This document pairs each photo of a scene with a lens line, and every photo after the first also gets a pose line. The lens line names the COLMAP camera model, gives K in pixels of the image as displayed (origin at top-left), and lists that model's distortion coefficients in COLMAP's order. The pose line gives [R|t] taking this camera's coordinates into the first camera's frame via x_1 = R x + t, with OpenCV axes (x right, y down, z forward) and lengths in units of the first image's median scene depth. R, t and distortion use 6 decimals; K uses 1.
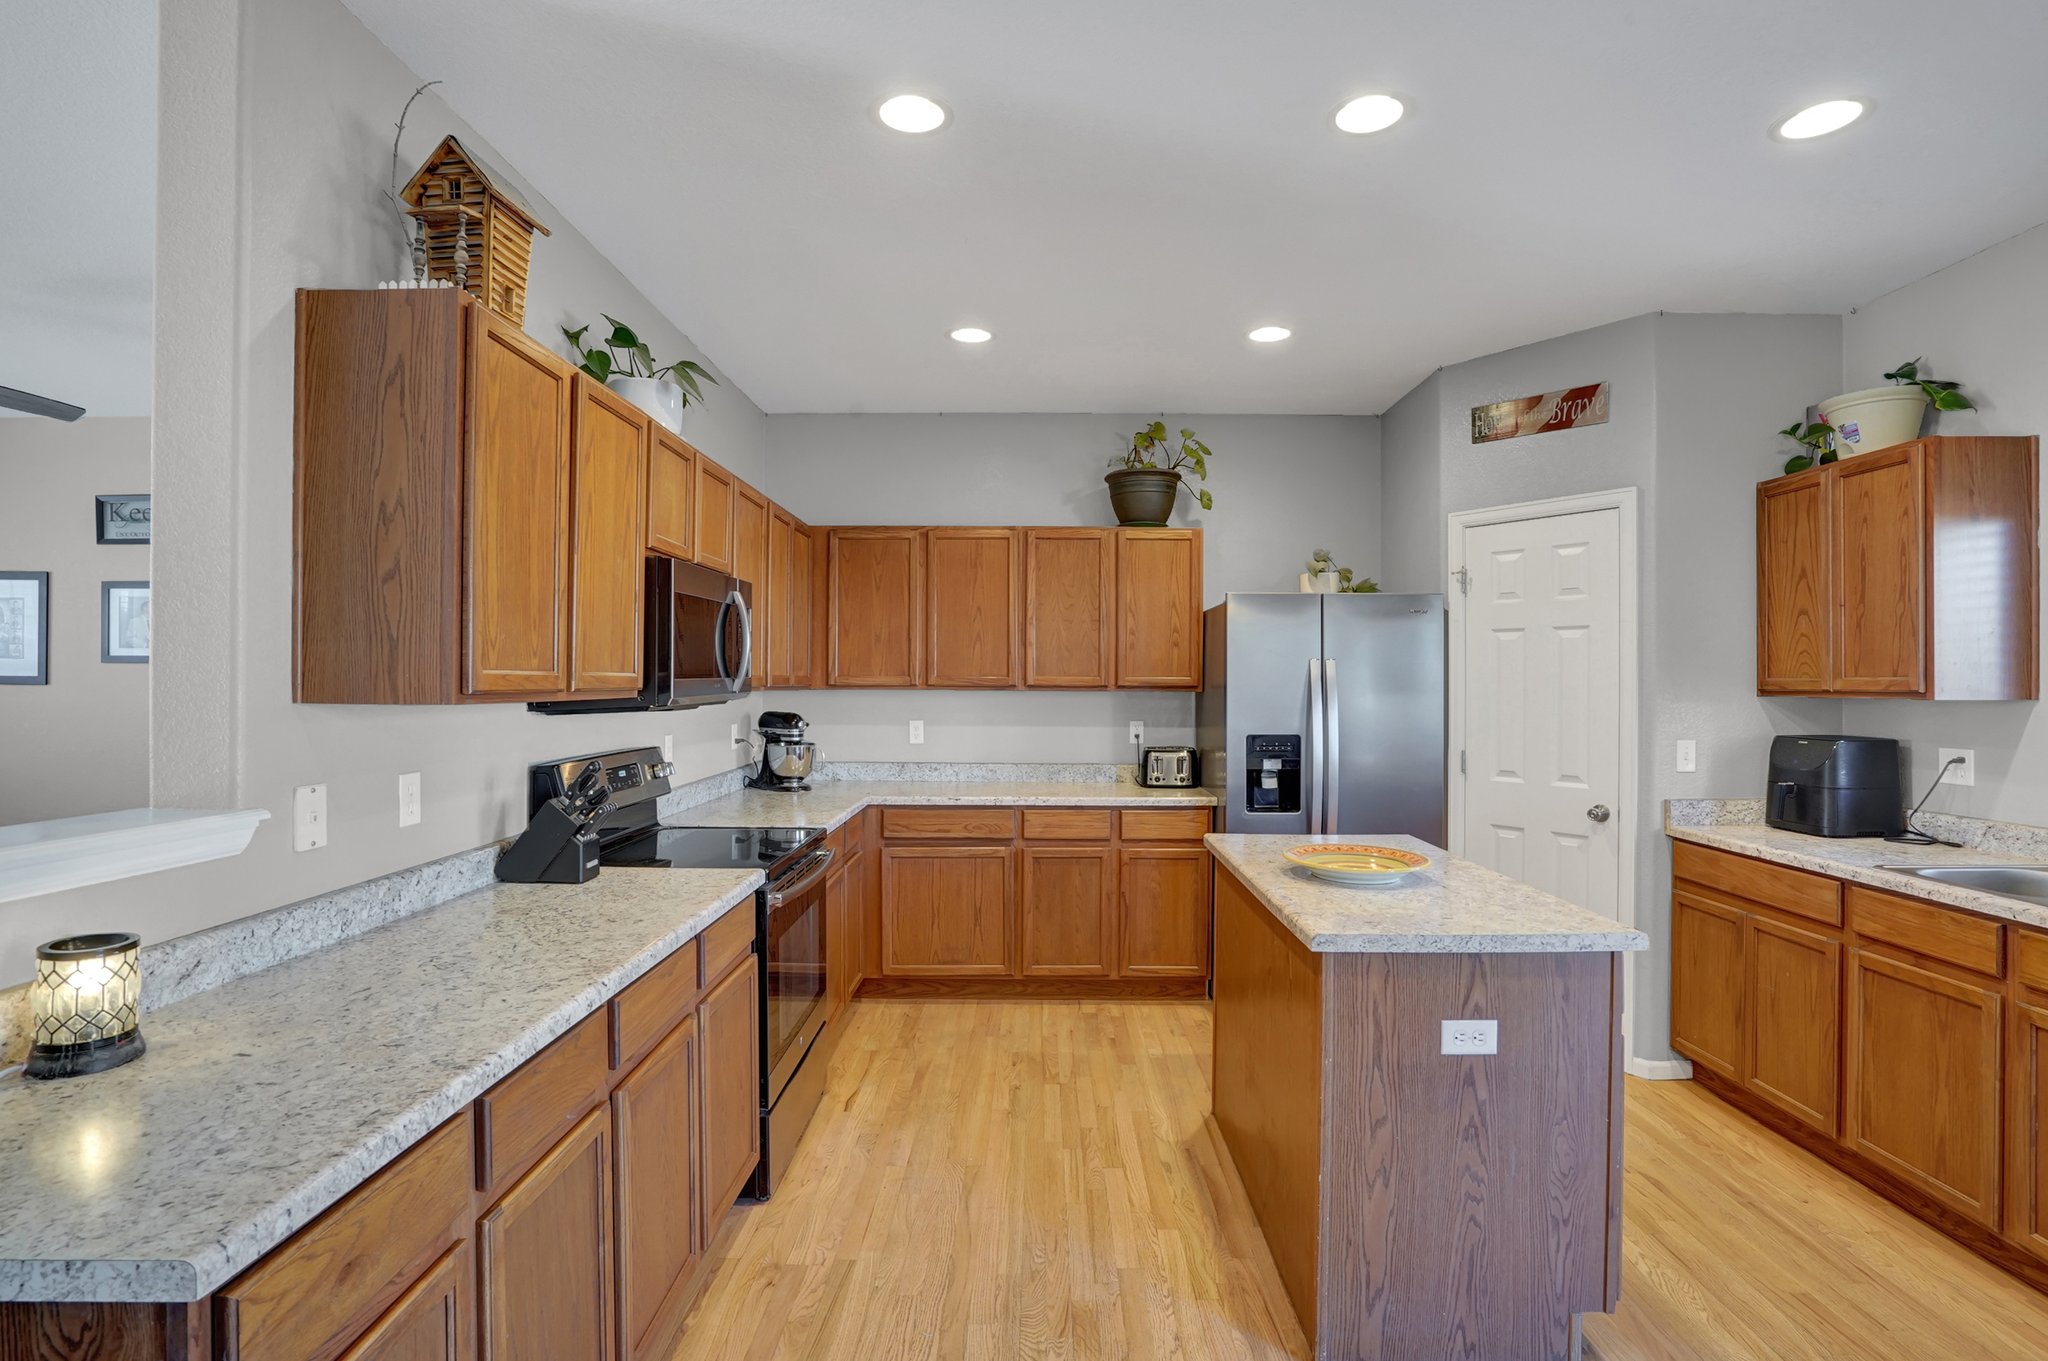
lens RADIAL K [[974.0, 0, 1031.7], [0, 974.0, 681.8], [0, 0, 1]] dist [-0.025215, 0.005636]
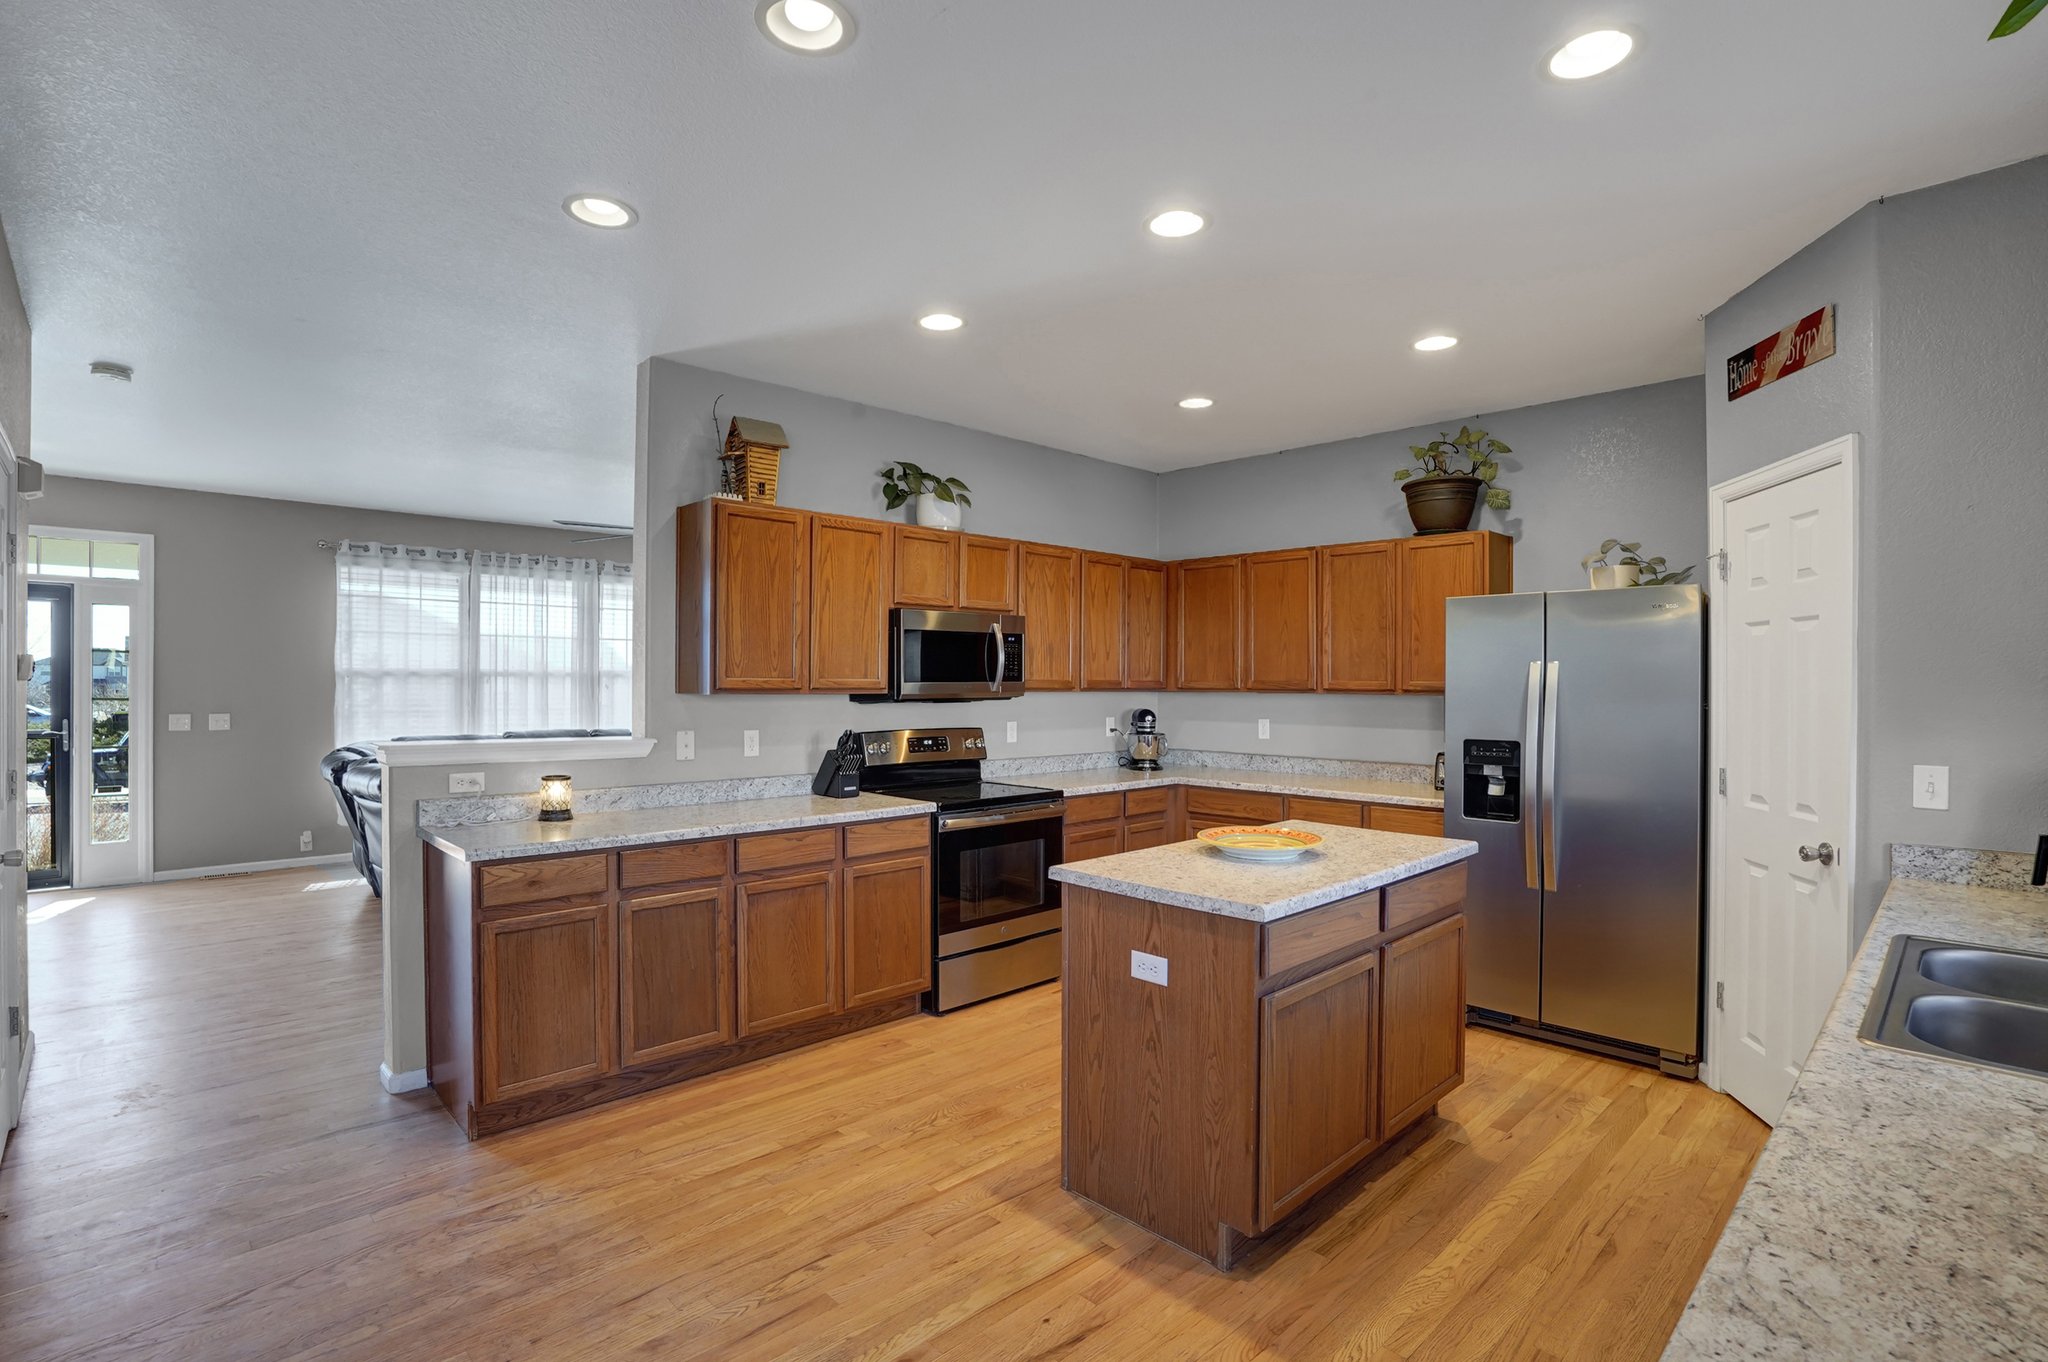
lens RADIAL K [[974.0, 0, 1069.5], [0, 974.0, 685.5], [0, 0, 1]] dist [-0.025215, 0.005636]
pose [[0.715601, 0.002279, -0.698505, 0.663875], [-0.003117, 0.999995, 0.000069, 0.000715], [0.698502, 0.002128, 0.715605, 0.012326]]
